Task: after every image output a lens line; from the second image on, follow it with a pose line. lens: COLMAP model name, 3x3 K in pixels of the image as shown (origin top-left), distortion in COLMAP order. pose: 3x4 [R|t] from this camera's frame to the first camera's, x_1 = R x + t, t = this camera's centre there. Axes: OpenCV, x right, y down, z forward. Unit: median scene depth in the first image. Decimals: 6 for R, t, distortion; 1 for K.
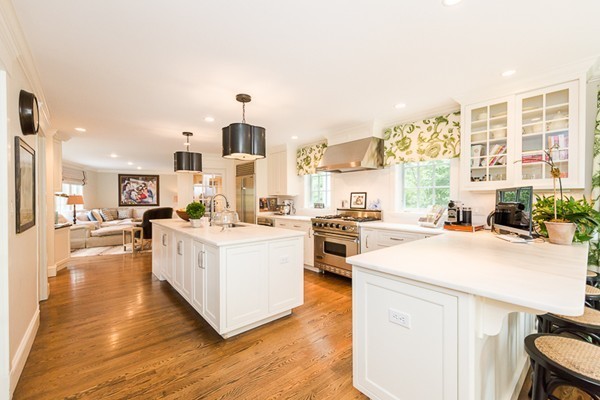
lens RADIAL K [[242.9, 0, 302.7], [0, 242.9, 200.5], [0, 0, 1]] dist [0.003997, -0.000131]
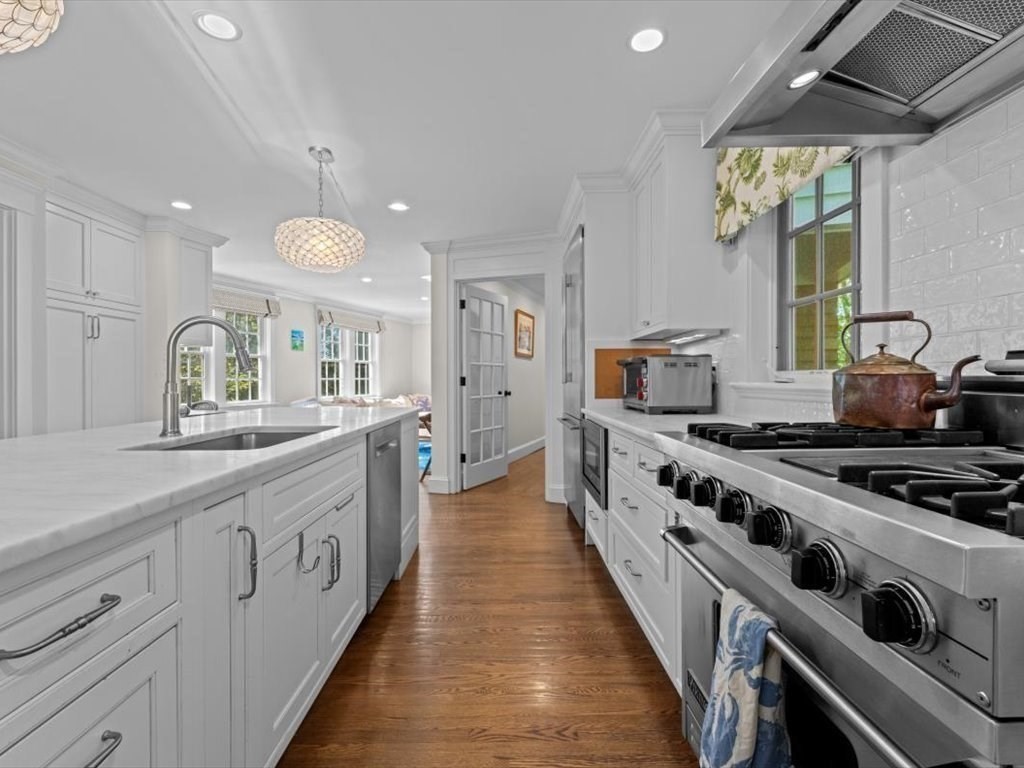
lens RADIAL K [[495.2, 0, 507.6], [0, 495.2, 381.4], [0, 0, 1]] dist [-0.002046, -0.000015]
pose [[0.756210, 0.002929, -0.654323, 0.211072], [-0.005048, 0.999986, -0.001357, 0.047658], [0.654310, 0.004329, 0.756214, 0.810731]]
